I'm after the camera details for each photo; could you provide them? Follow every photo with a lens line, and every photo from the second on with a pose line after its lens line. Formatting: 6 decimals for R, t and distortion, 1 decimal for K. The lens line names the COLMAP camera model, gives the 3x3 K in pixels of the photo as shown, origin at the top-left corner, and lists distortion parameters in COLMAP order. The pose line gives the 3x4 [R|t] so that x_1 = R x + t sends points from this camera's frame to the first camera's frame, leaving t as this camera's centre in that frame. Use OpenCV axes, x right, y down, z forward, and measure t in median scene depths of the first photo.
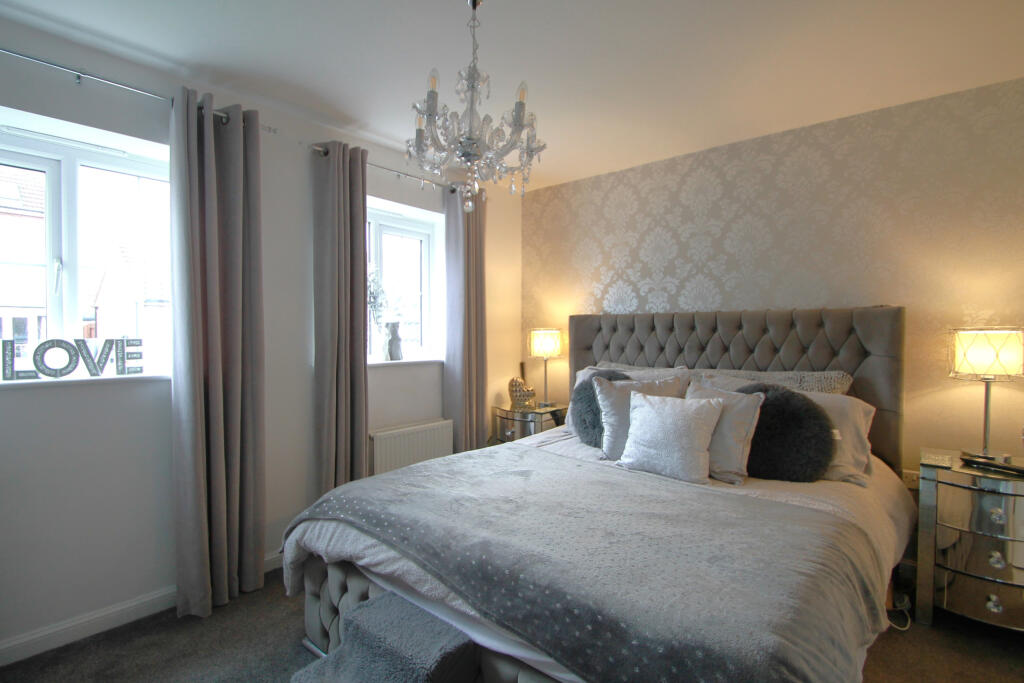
lens RADIAL K [[489.0, 0, 497.4], [0, 489.0, 345.2], [0, 0, 1]] dist [0.019938, -0.020668]
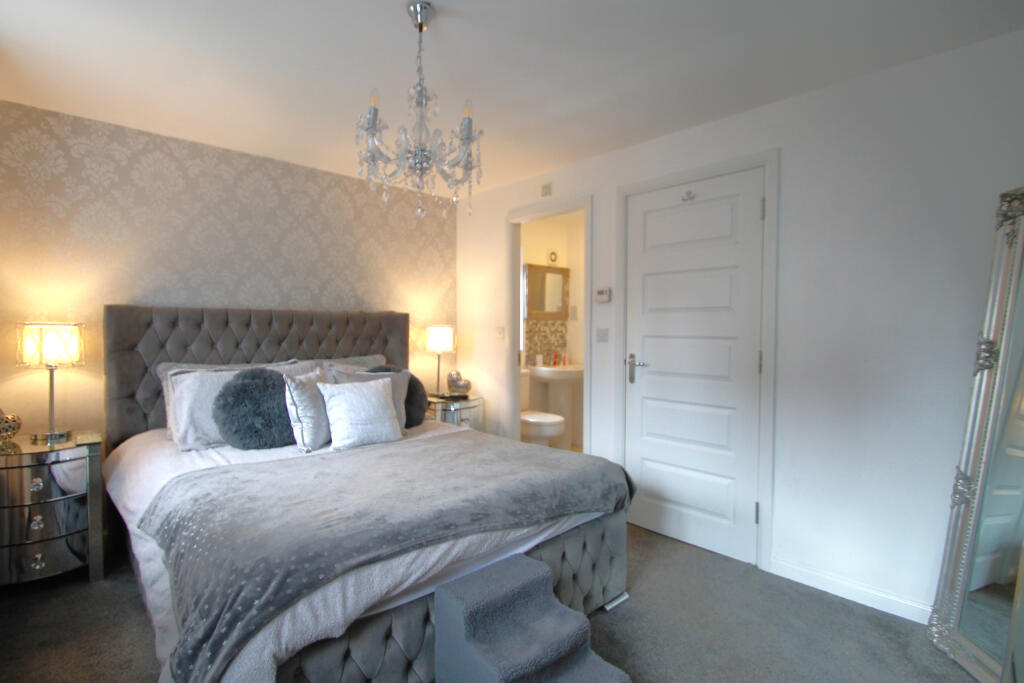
lens RADIAL K [[489.0, 0, 497.4], [0, 489.0, 345.2], [0, 0, 1]] dist [0.019938, -0.020668]
pose [[0.128167, -0.034602, 0.991149, -0.755436], [0.023463, 0.999217, 0.031850, -0.014601], [-0.991475, 0.019173, 0.128879, 0.473493]]
